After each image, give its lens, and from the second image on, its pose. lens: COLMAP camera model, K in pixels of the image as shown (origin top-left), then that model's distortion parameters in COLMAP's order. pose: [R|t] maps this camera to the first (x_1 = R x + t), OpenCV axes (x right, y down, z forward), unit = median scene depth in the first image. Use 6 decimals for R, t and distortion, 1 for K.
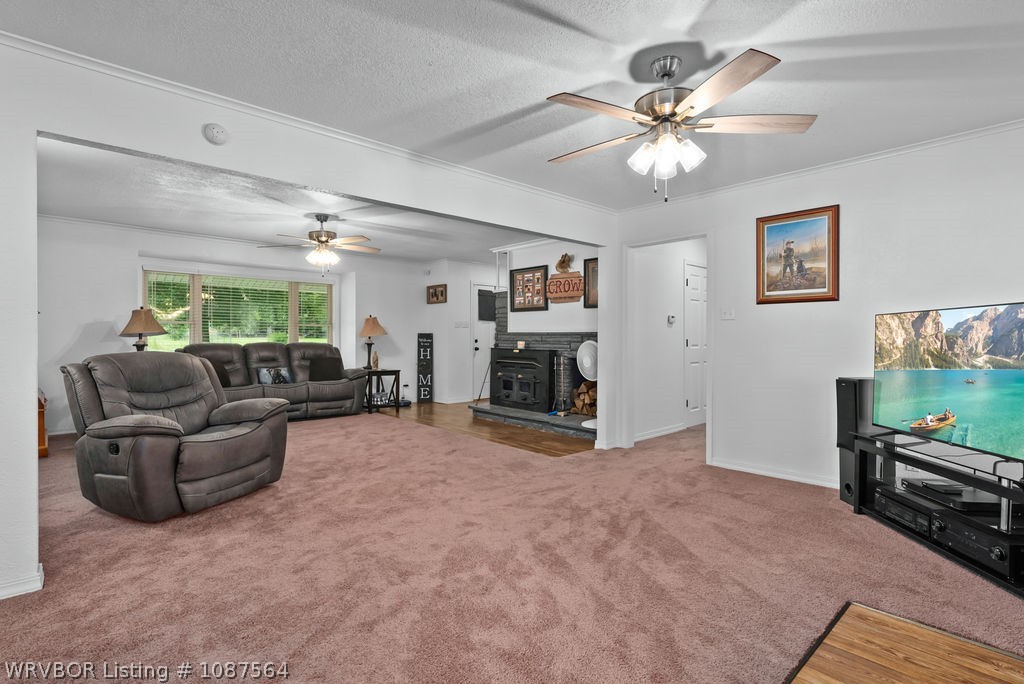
lens RADIAL K [[495.8, 0, 517.7], [0, 495.8, 341.1], [0, 0, 1]] dist [0.003254, 0.002706]
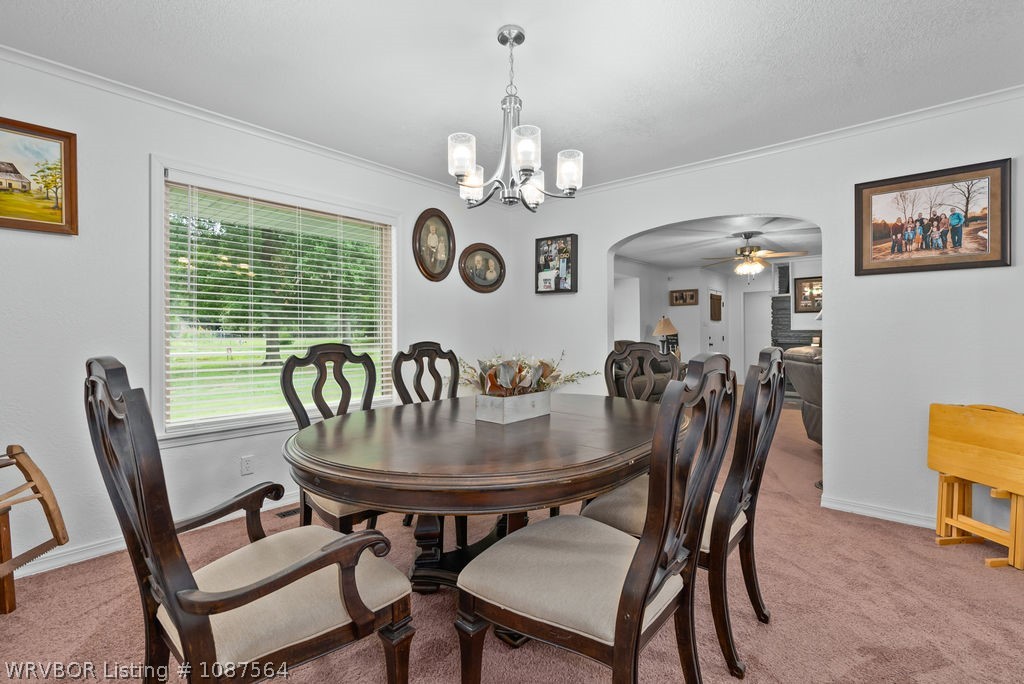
lens RADIAL K [[469.0, 0, 514.0], [0, 469.0, 337.8], [0, 0, 1]] dist [-0.001674, 0.000694]
pose [[0.994229, -0.008145, 0.106969, -0.824513], [0.008440, 0.999962, -0.002299, -0.001505], [-0.106946, 0.003188, 0.994260, -0.062927]]
